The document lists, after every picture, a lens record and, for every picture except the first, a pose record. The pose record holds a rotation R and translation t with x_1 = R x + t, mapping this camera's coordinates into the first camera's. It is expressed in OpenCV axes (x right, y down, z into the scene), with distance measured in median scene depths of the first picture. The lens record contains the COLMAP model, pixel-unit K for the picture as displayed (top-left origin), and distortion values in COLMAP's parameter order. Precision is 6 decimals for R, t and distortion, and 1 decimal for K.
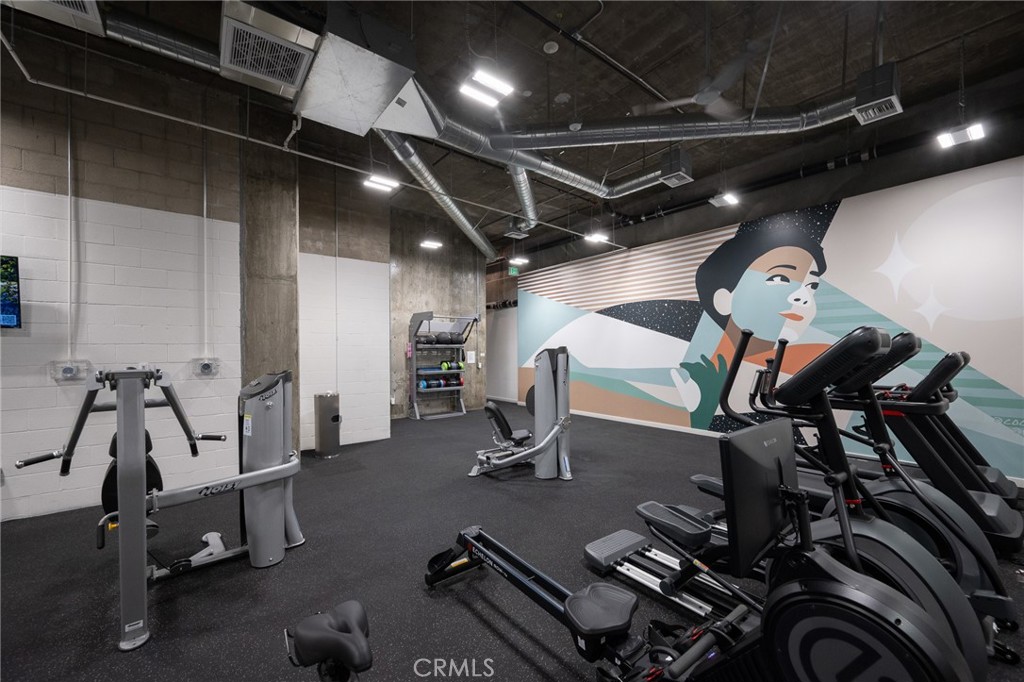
lens RADIAL K [[400.3, 0, 514.9], [0, 400.3, 355.6], [0, 0, 1]] dist [0.002746, 0.000019]
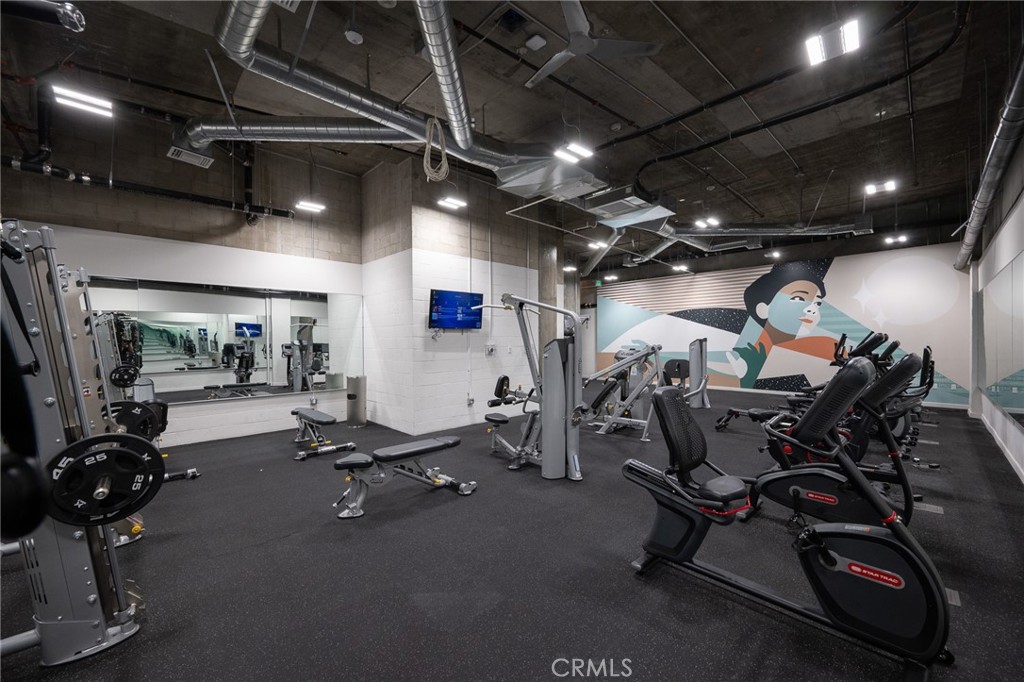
lens RADIAL K [[400.3, 0, 512.3], [0, 400.3, 341.1], [0, 0, 1]] dist [0.002746, 0.000019]
pose [[0.994291, -0.001318, 0.106693, -0.663447], [0.002441, 0.999943, -0.010388, 0.006458], [-0.106673, 0.010589, 0.994238, -0.519994]]
